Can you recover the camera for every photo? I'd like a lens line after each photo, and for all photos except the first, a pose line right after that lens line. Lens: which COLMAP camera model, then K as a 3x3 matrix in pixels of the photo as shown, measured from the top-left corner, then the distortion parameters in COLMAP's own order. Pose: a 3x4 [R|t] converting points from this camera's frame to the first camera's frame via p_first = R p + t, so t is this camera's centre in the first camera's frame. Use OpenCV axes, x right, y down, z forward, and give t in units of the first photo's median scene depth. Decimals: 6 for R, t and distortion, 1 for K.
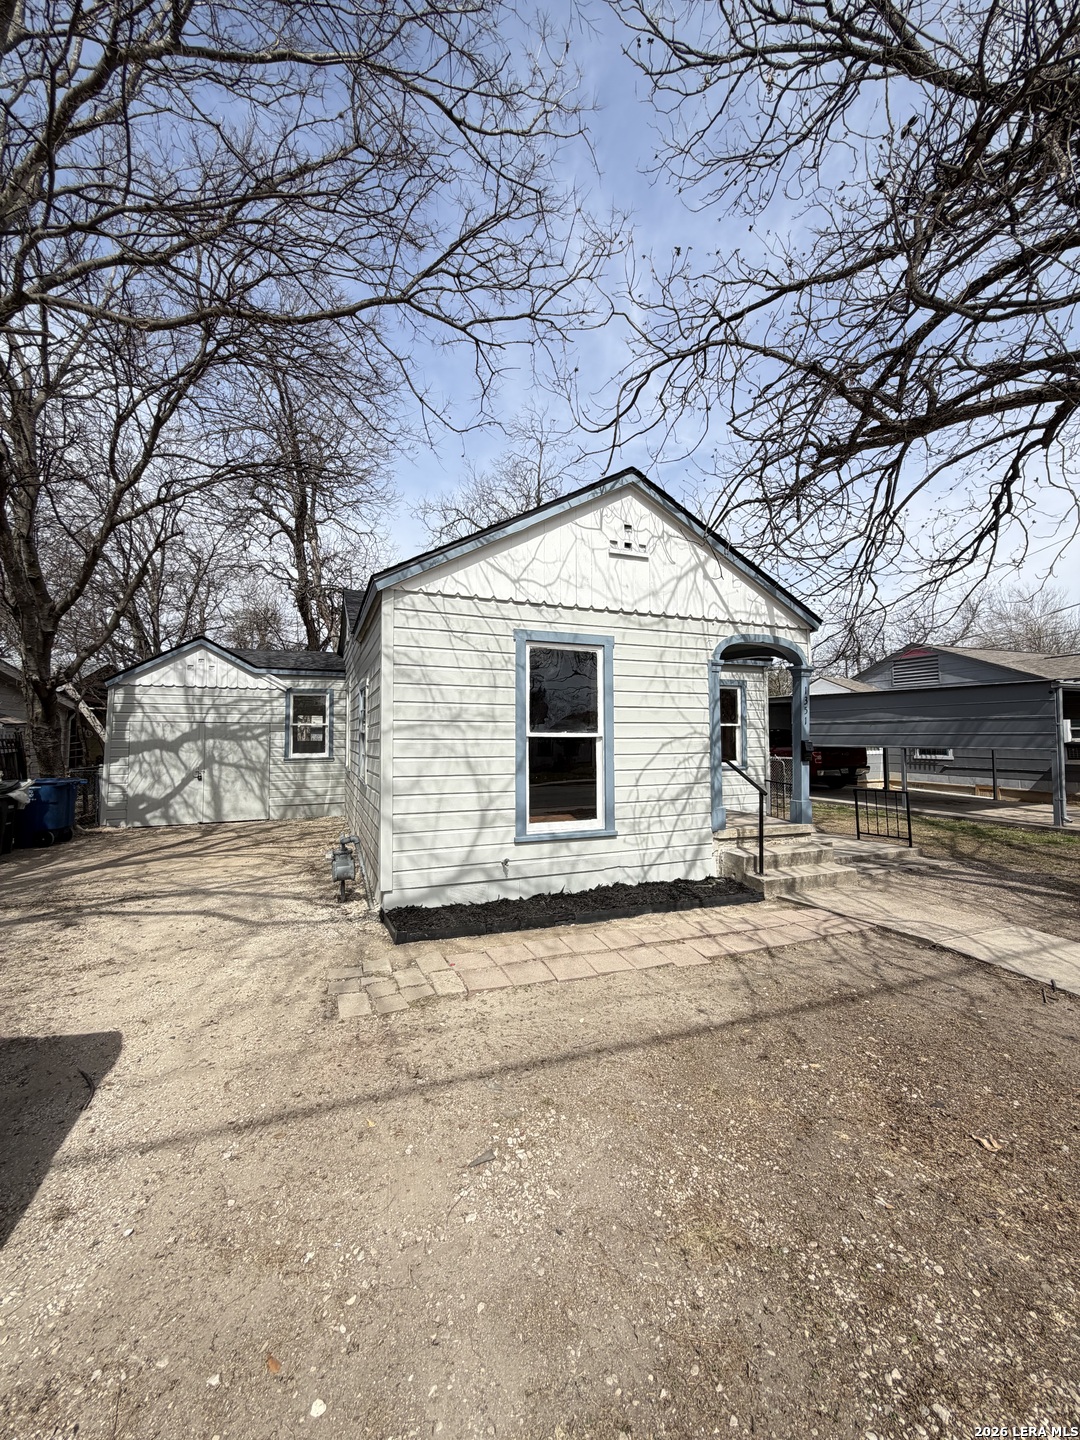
lens RADIAL K [[574.6, 0, 538.0], [0, 574.6, 715.9], [0, 0, 1]] dist [-0.000081, 0.000662]
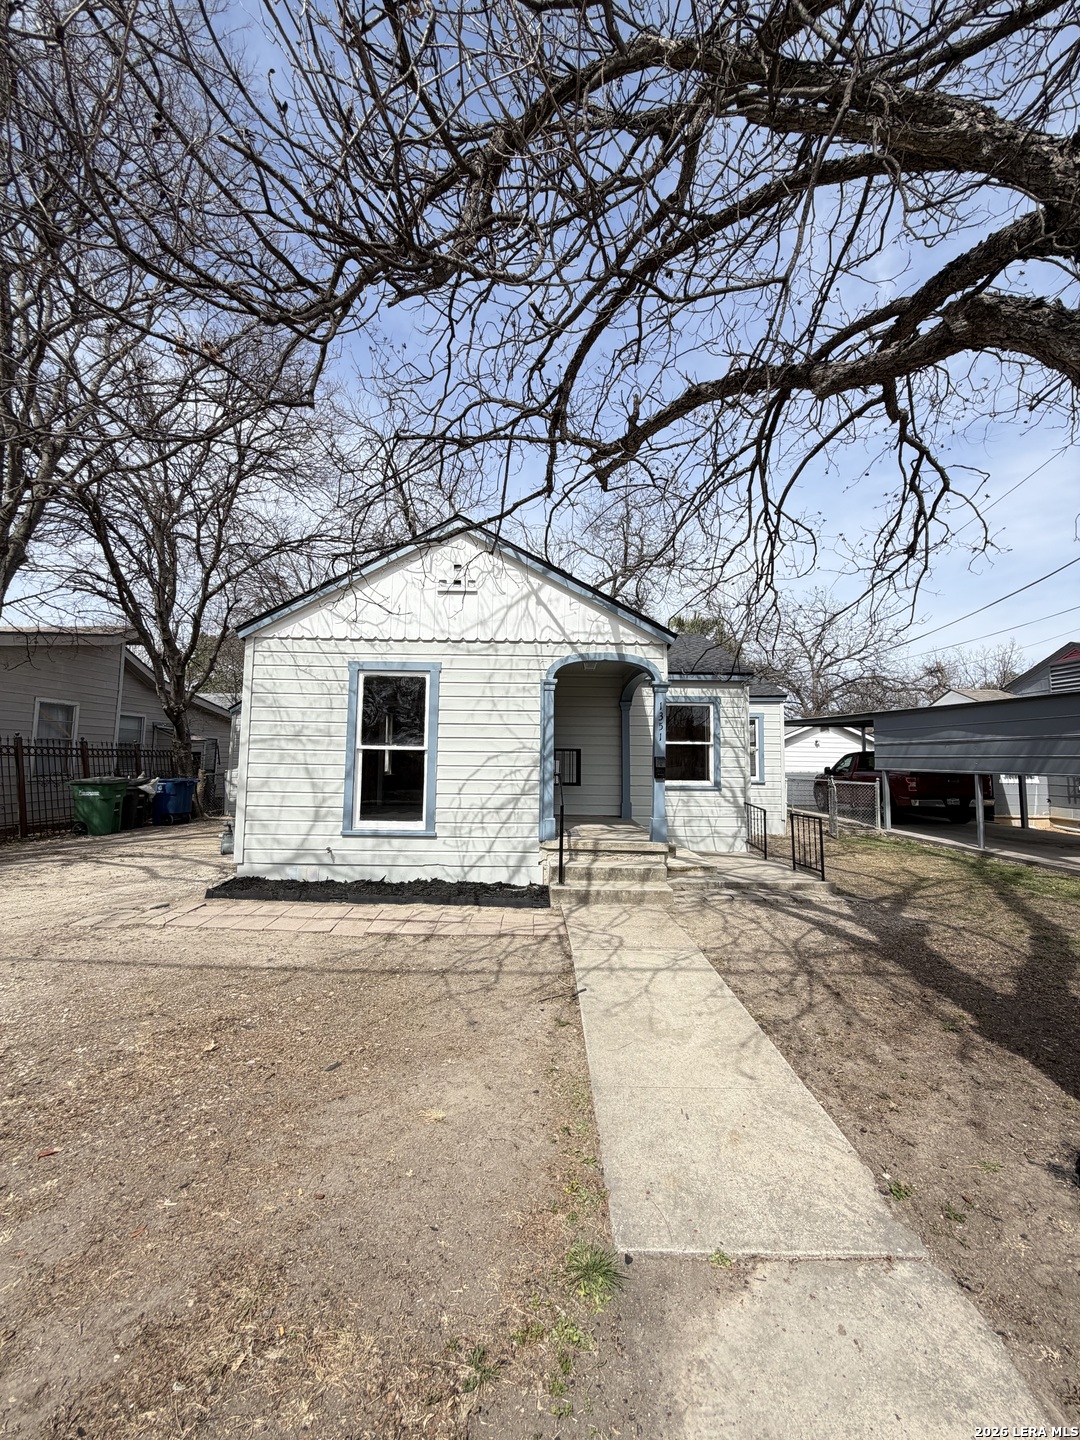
lens RADIAL K [[574.6, 0, 536.2], [0, 574.6, 715.8], [0, 0, 1]] dist [-0.000081, 0.000662]
pose [[0.928192, -0.012966, -0.371875, 0.747368], [-0.001439, 0.999260, -0.038434, 0.012090], [0.372099, 0.036209, 0.927487, 0.008807]]
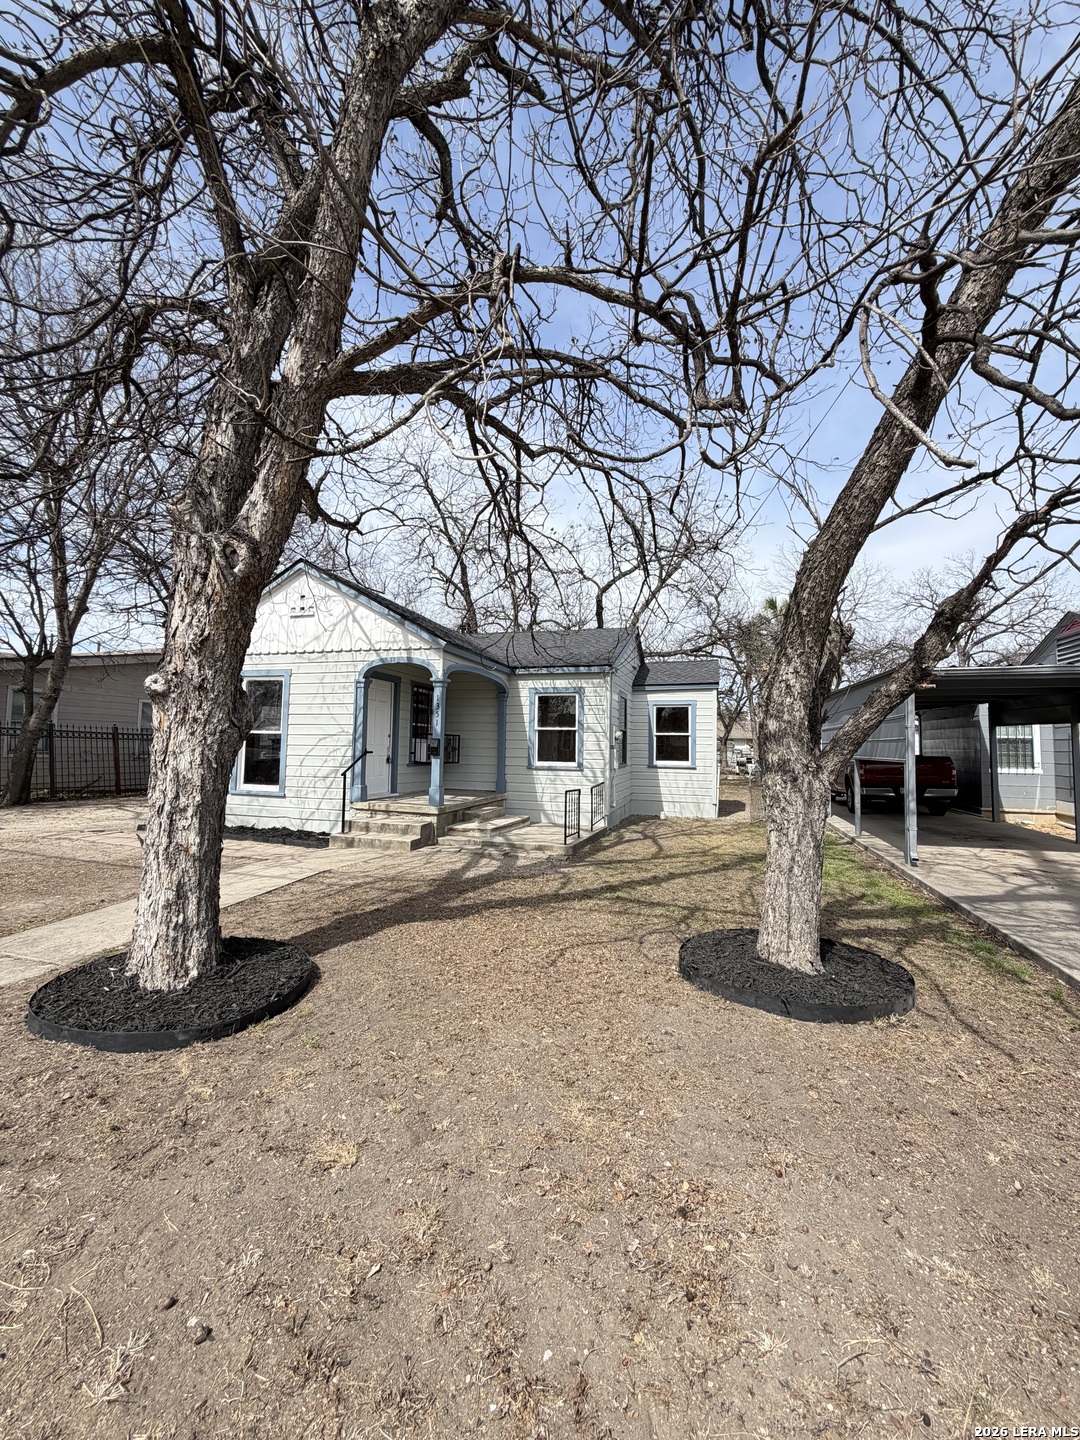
lens RADIAL K [[574.6, 0, 535.5], [0, 574.6, 717.1], [0, 0, 1]] dist [-0.000081, 0.000662]
pose [[0.779099, -0.015389, -0.626713, 1.647508], [0.003687, 0.999794, -0.019966, 0.025690], [0.626891, 0.013244, 0.778995, 0.207781]]
